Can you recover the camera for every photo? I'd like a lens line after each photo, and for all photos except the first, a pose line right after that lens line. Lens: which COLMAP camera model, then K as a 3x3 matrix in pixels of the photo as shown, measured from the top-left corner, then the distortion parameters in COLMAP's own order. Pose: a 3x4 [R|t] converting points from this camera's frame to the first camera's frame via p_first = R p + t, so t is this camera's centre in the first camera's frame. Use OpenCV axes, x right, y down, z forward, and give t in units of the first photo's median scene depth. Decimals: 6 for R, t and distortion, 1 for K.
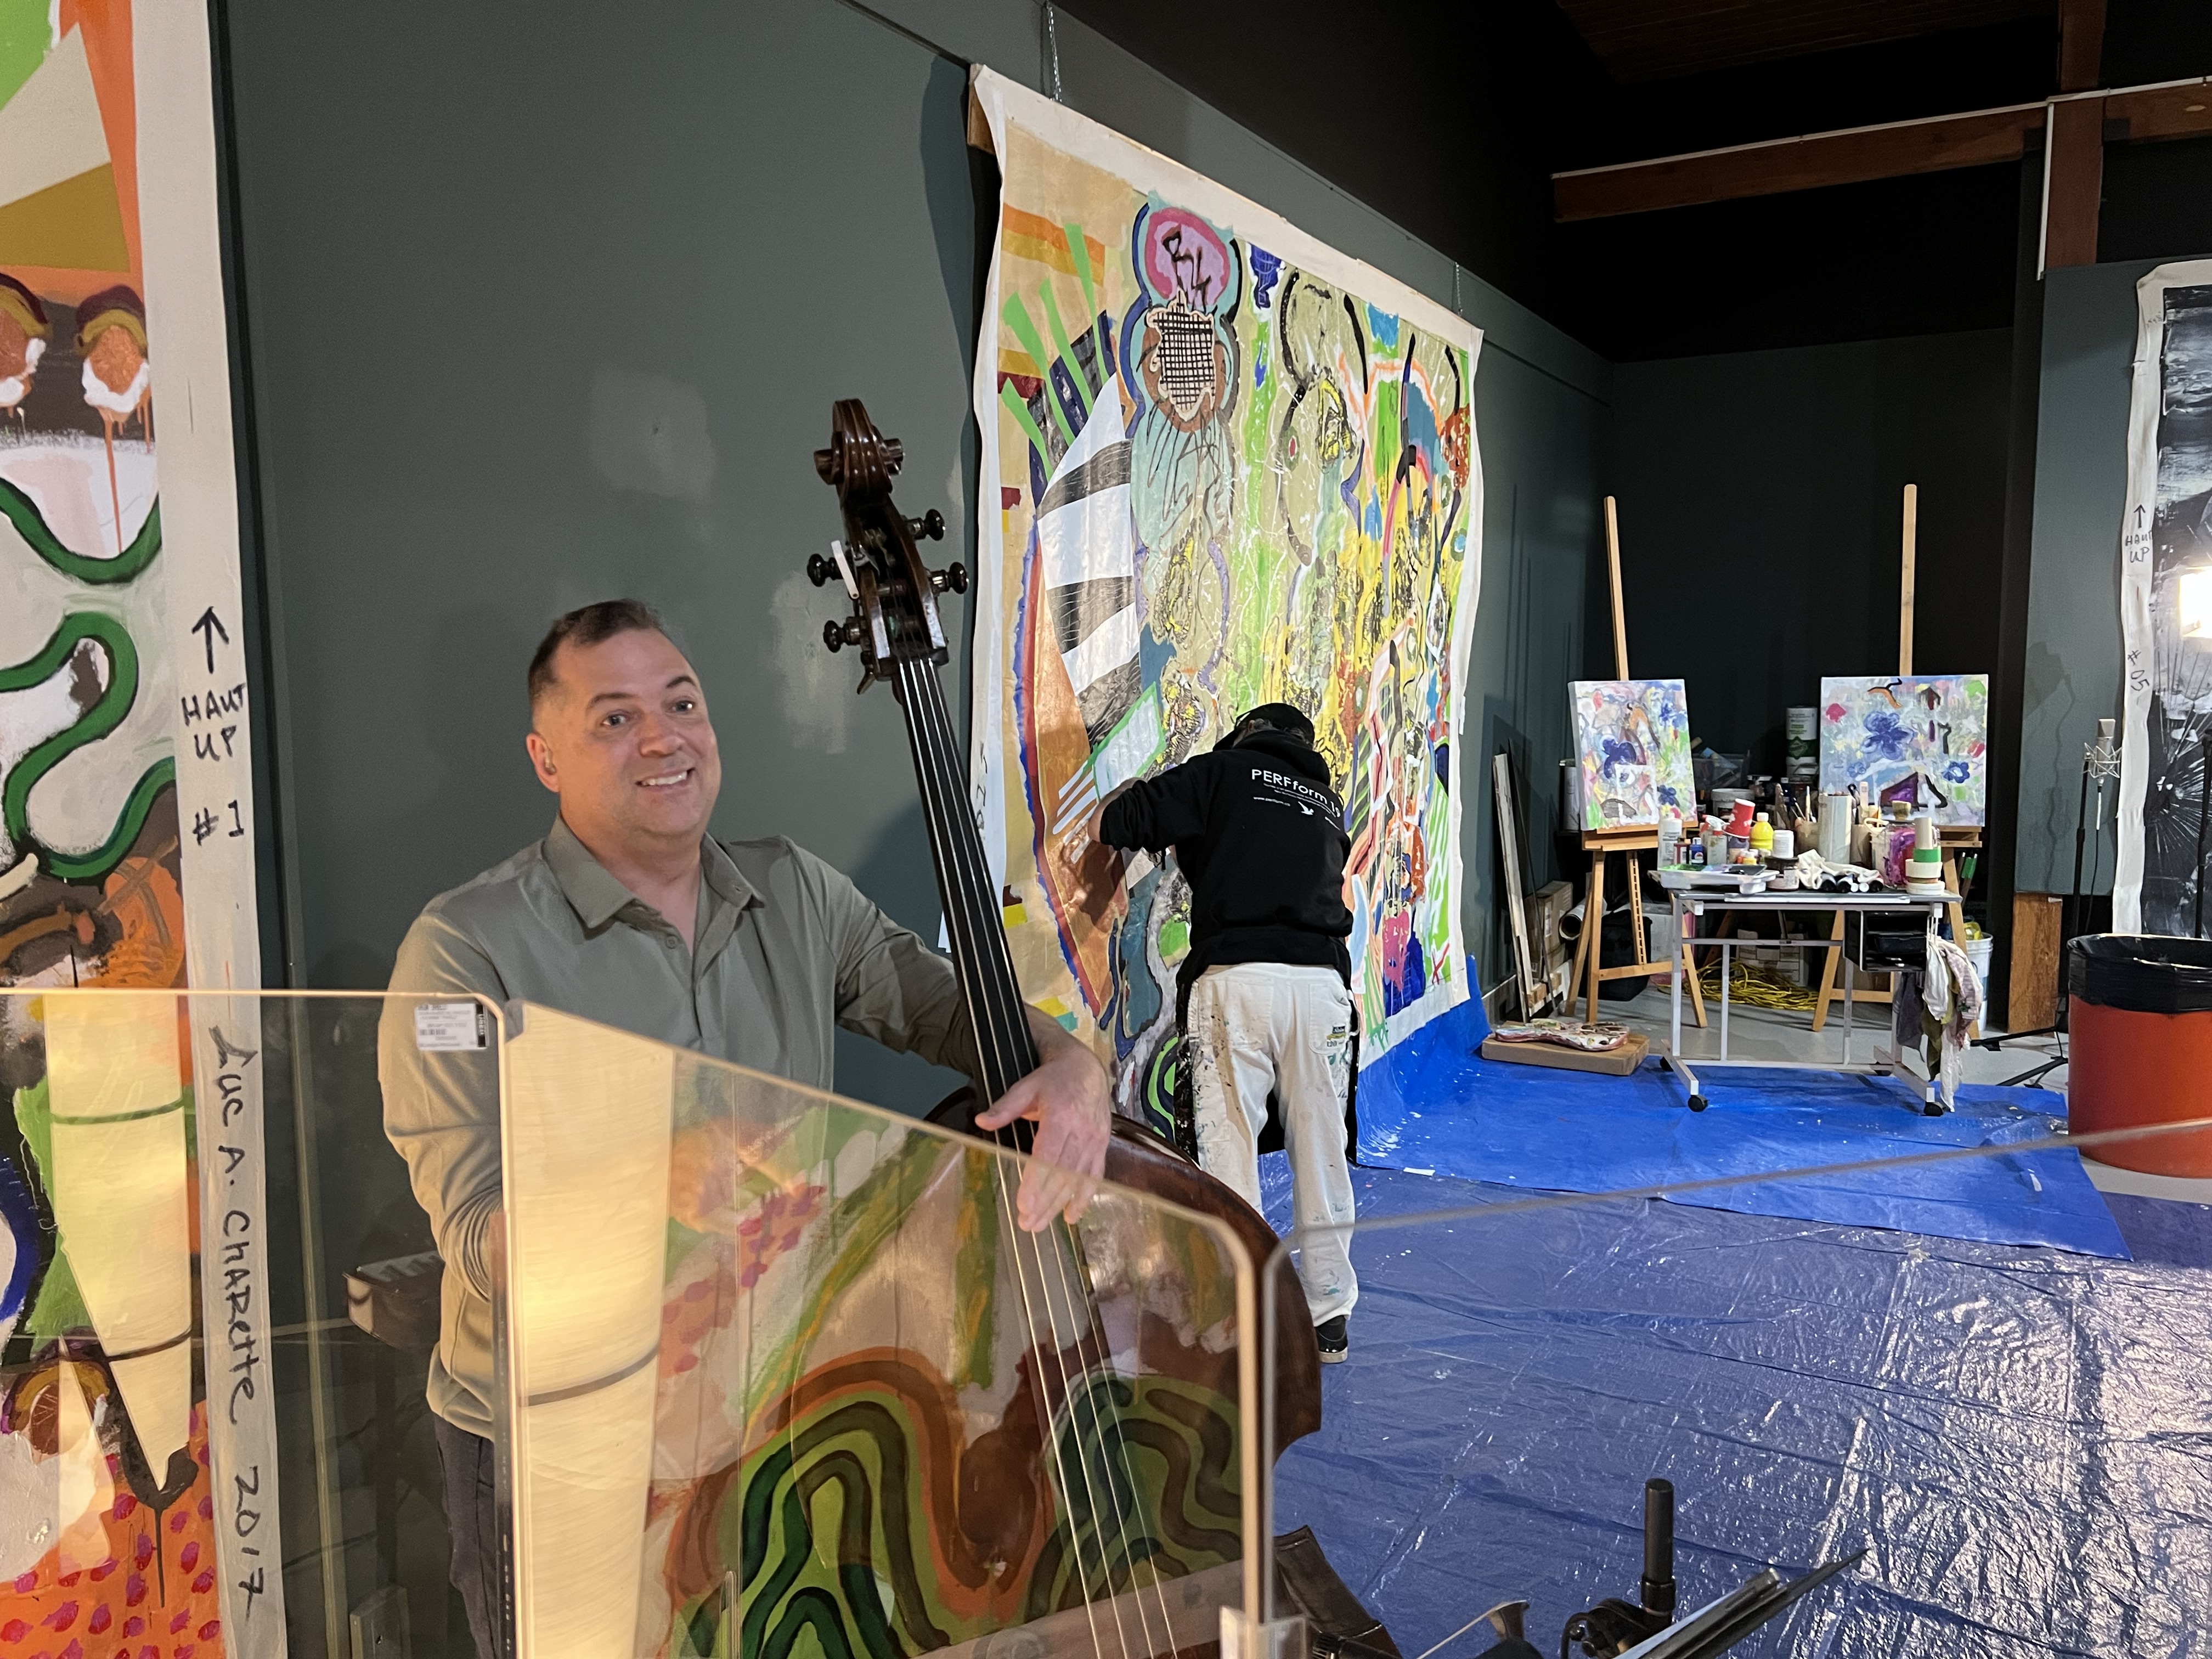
lens RADIAL K [[1660.0, 0, 1105.6], [0, 1660.0, 842.4], [0, 0, 1]] dist [0.068999, -0.072732]
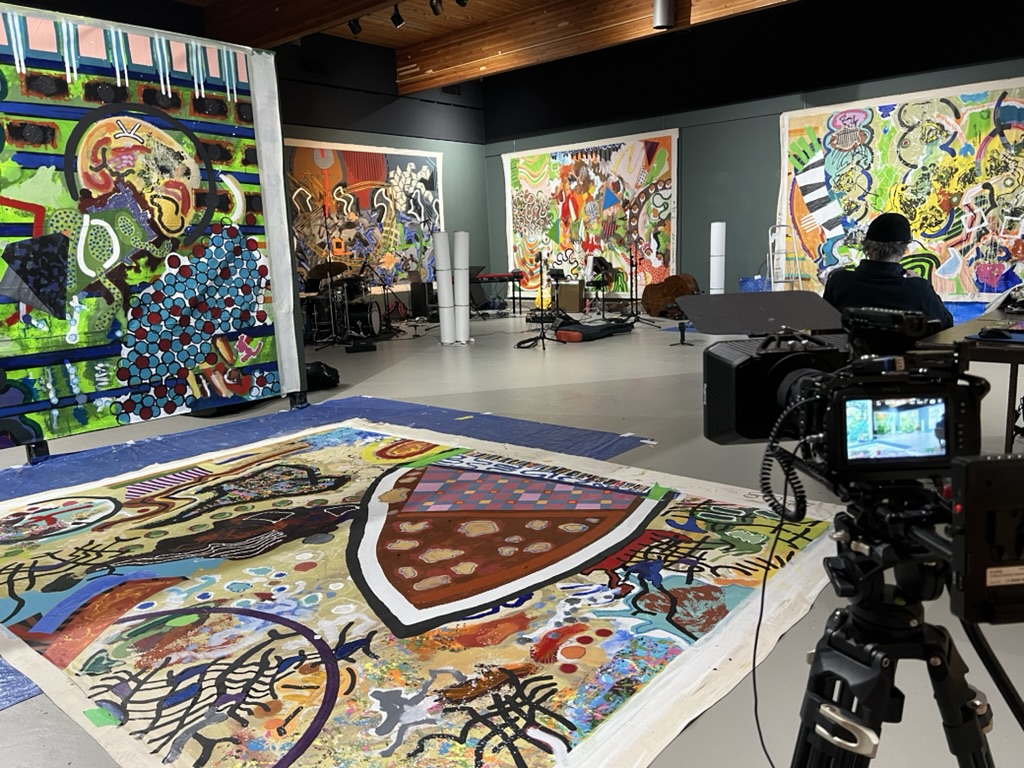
lens RADIAL K [[768.5, 0, 511.9], [0, 768.5, 389.8], [0, 0, 1]] dist [0.068999, -0.072732]
pose [[-0.231461, 0.200936, -0.951867, 2.079390], [-0.081092, 0.971047, 0.224704, 0.015038], [0.969459, 0.129199, -0.208465, 0.427581]]
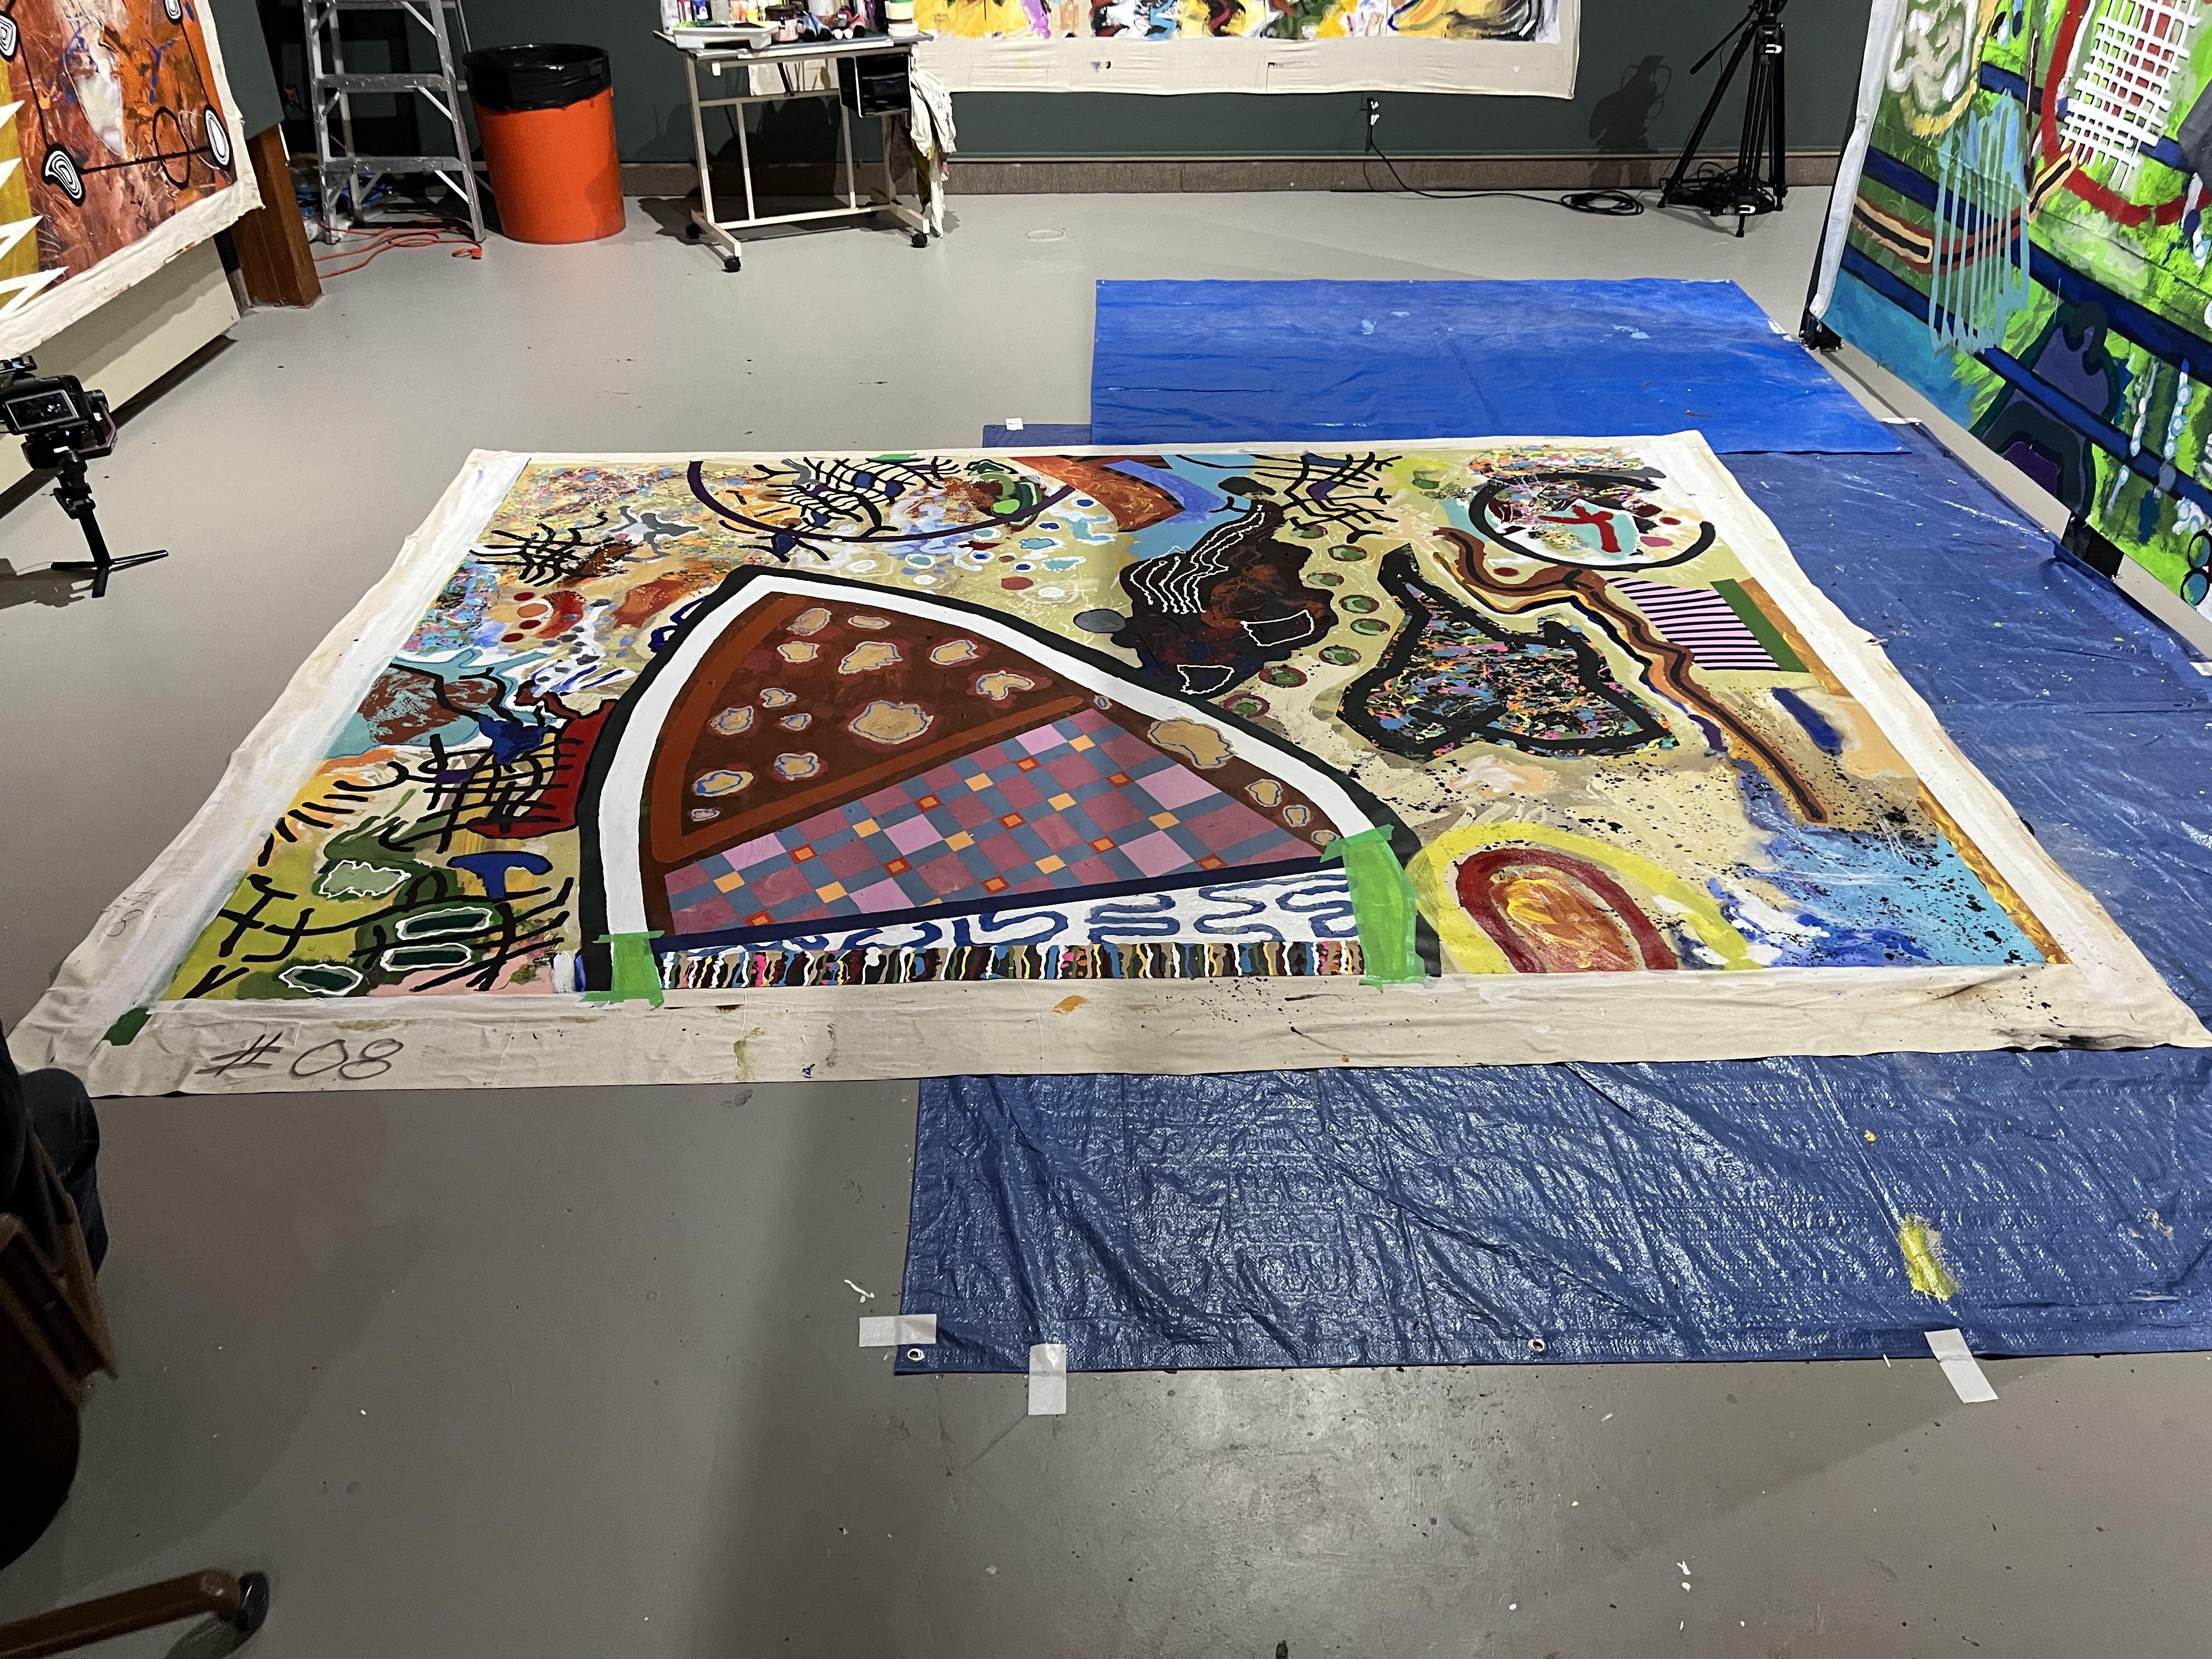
lens RADIAL K [[1660.0, 0, 1106.2], [0, 1660.0, 814.1], [0, 0, 1]] dist [0.068999, -0.072732]
pose [[-0.483347, -0.470680, 0.738130, 1.024891], [0.118035, 0.800425, 0.587696, -0.090300], [-0.867435, 0.371187, -0.331327, 0.449586]]
